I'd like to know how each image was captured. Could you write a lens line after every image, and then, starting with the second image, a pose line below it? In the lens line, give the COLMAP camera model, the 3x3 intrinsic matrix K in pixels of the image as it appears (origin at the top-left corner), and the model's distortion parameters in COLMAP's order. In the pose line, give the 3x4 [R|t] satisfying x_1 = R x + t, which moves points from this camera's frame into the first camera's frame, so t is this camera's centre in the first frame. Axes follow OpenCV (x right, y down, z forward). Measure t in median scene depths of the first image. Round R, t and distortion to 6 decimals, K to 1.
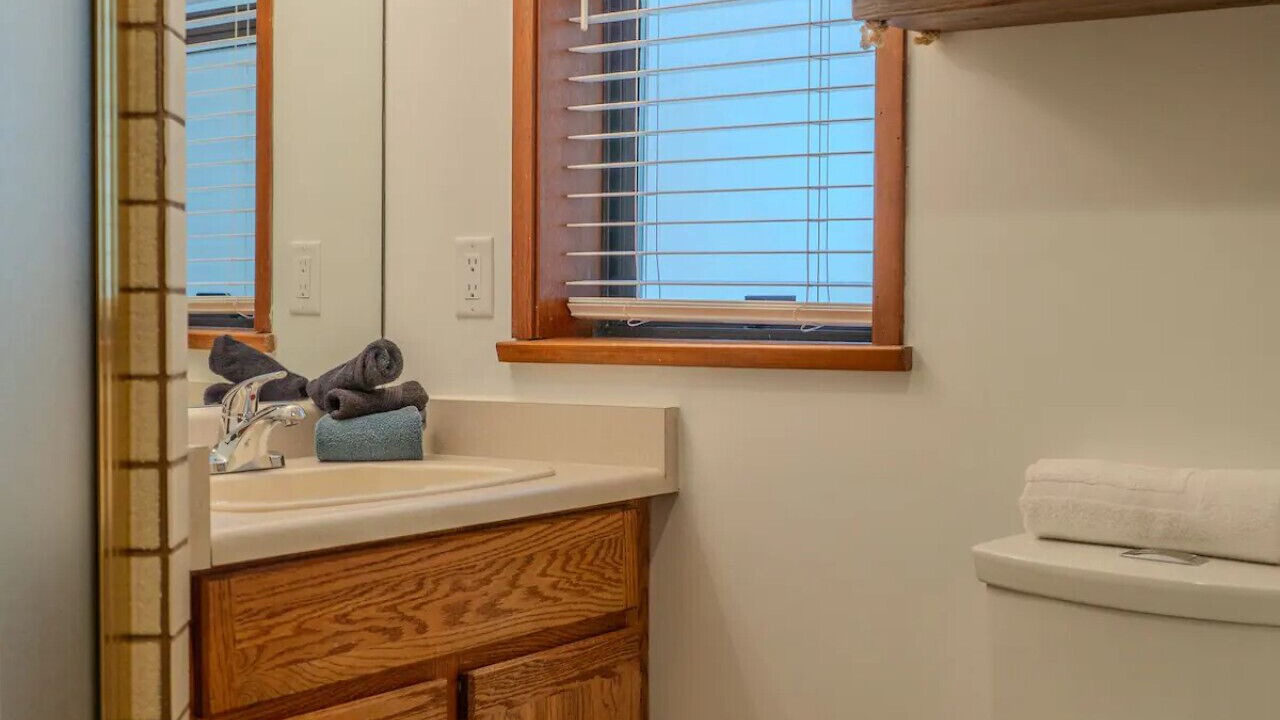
lens RADIAL K [[1563.3, 0, 640.0], [0, 1563.3, 360.0], [0, 0, 1]] dist [0.000708, 0.005115]
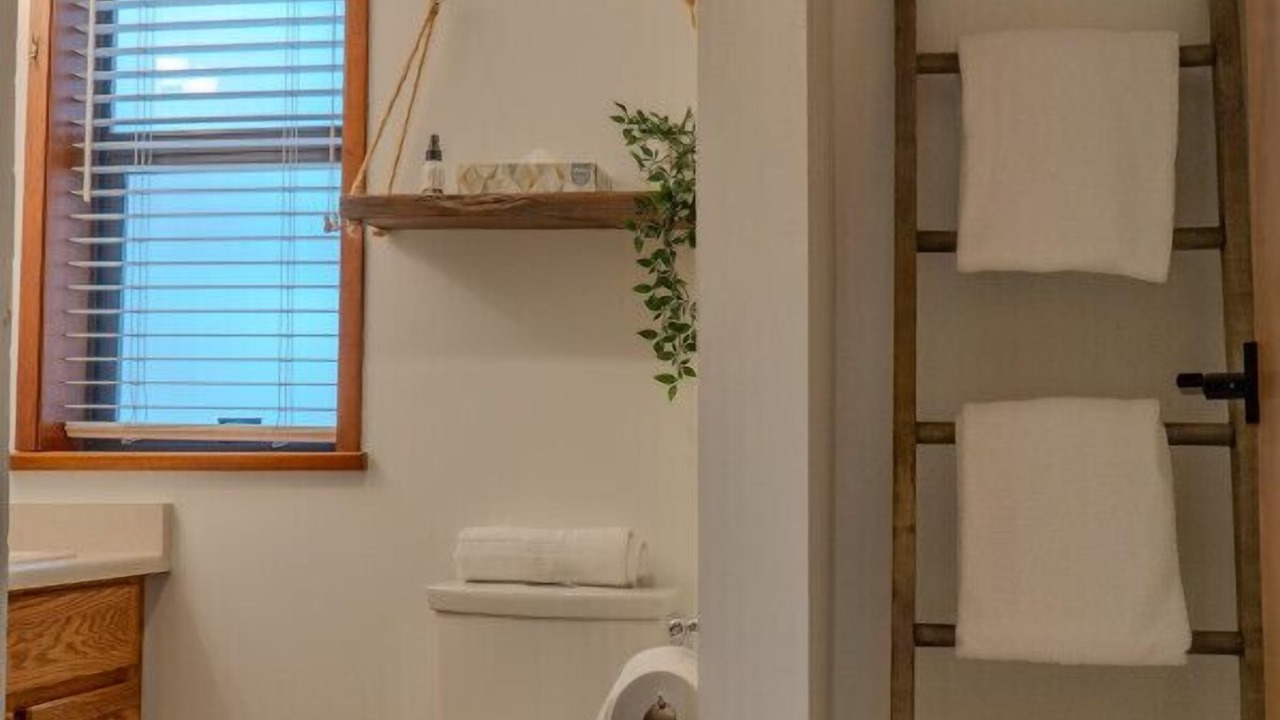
lens RADIAL K [[1563.3, 0, 640.0], [0, 1563.3, 360.0], [0, 0, 1]] dist [0.000708, 0.005115]
pose [[0.899862, 0.034049, 0.434845, -0.201334], [0.010073, 0.995060, -0.098760, 0.046244], [-0.436059, 0.093250, 0.895074, -0.327967]]
